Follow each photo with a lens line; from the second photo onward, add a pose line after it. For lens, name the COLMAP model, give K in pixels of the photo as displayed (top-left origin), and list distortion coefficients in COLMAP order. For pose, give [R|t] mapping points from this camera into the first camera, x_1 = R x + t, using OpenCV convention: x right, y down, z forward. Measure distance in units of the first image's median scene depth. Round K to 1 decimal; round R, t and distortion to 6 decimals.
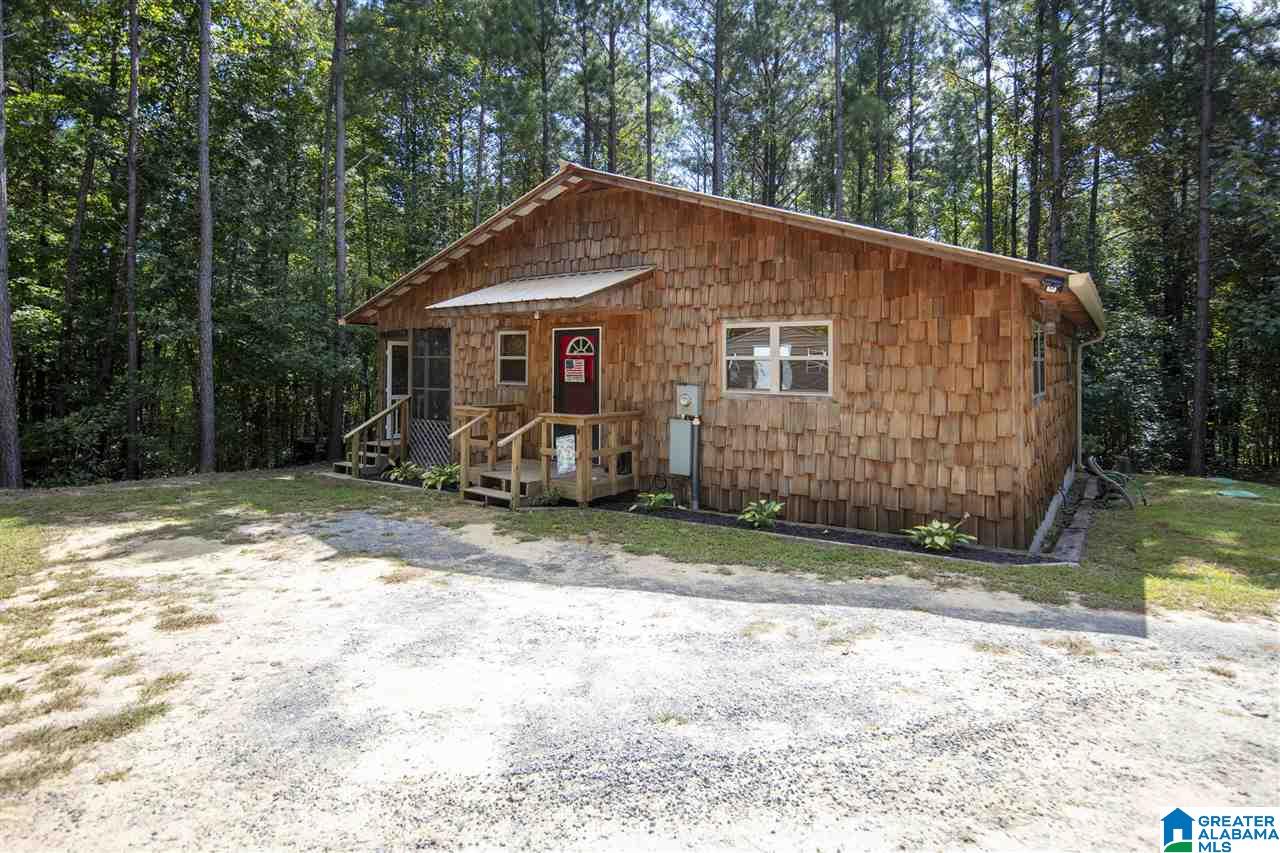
lens RADIAL K [[678.5, 0, 640.3], [0, 678.5, 371.9], [0, 0, 1]] dist [0.002723, 0.000536]
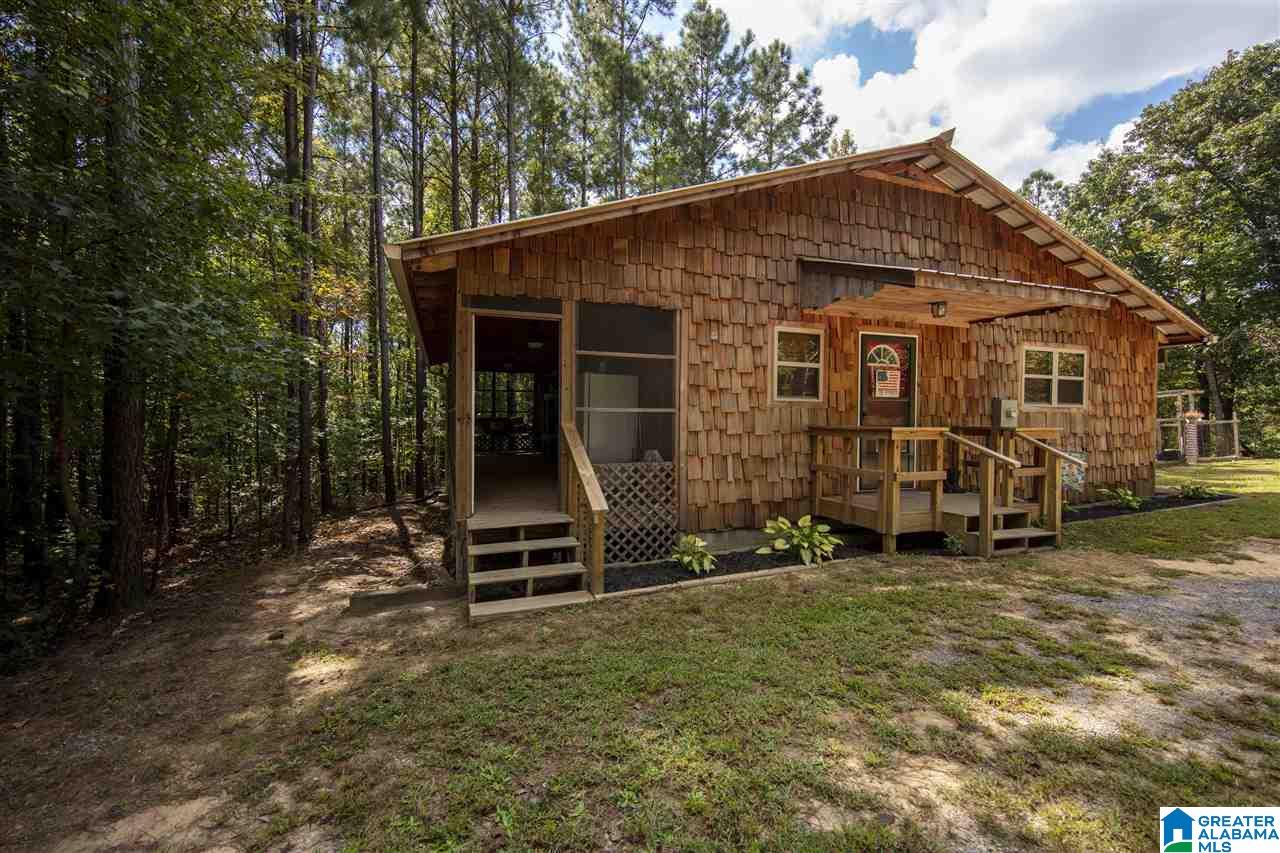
lens RADIAL K [[537.3, 0, 640.0], [0, 537.3, 426.5], [0, 0, 1]] dist [-0.001038, -0.000095]
pose [[0.537531, -0.014614, 0.843117, -0.975000], [0.008762, 0.999893, 0.011745, 0.048237], [-0.843198, 0.001074, 0.537602, 1.051385]]
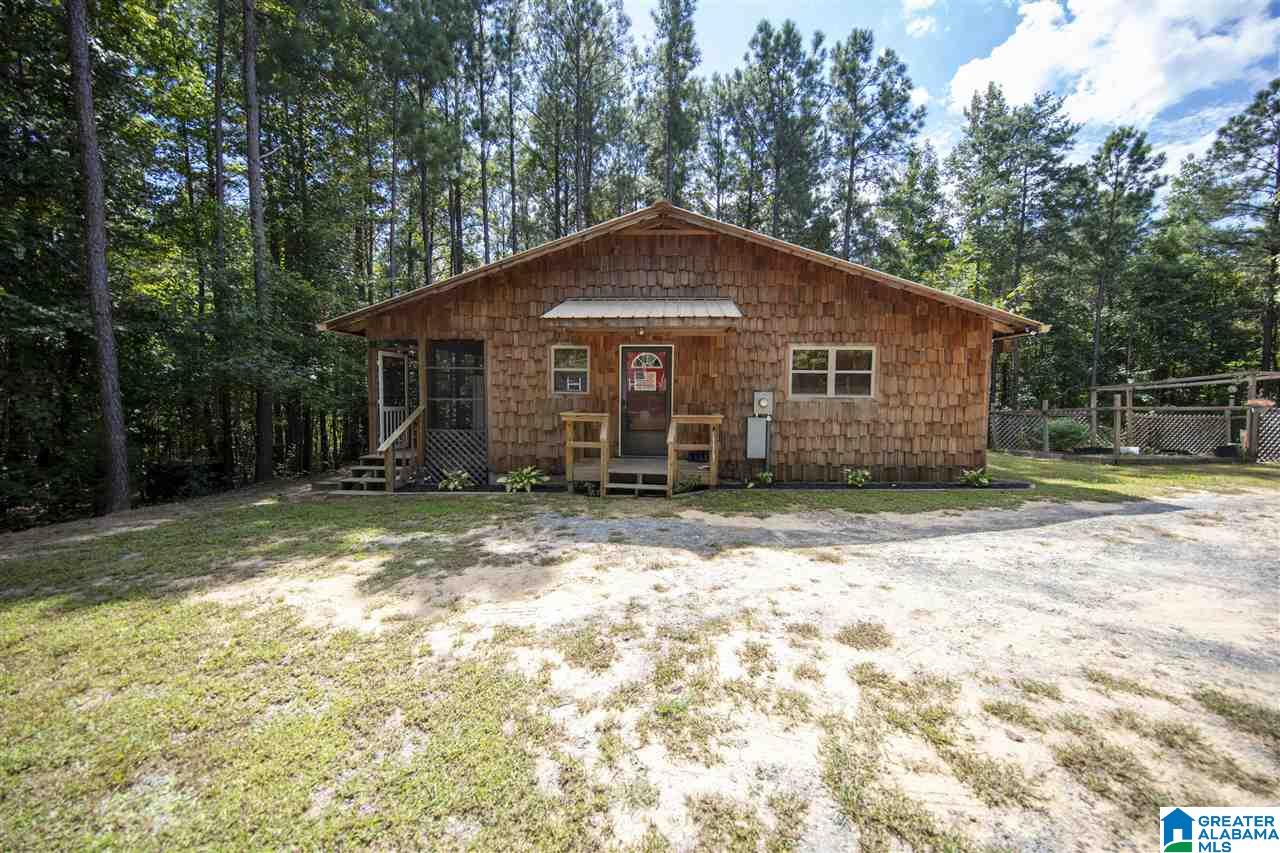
lens RADIAL K [[481.7, 0, 640.0], [0, 481.7, 426.5], [0, 0, 1]] dist [-0.000549, -0.000231]
pose [[0.845958, -0.036493, 0.531999, -0.653379], [0.001044, 0.997767, 0.066783, 0.025256], [-0.533248, -0.055940, 0.844107, 0.330740]]
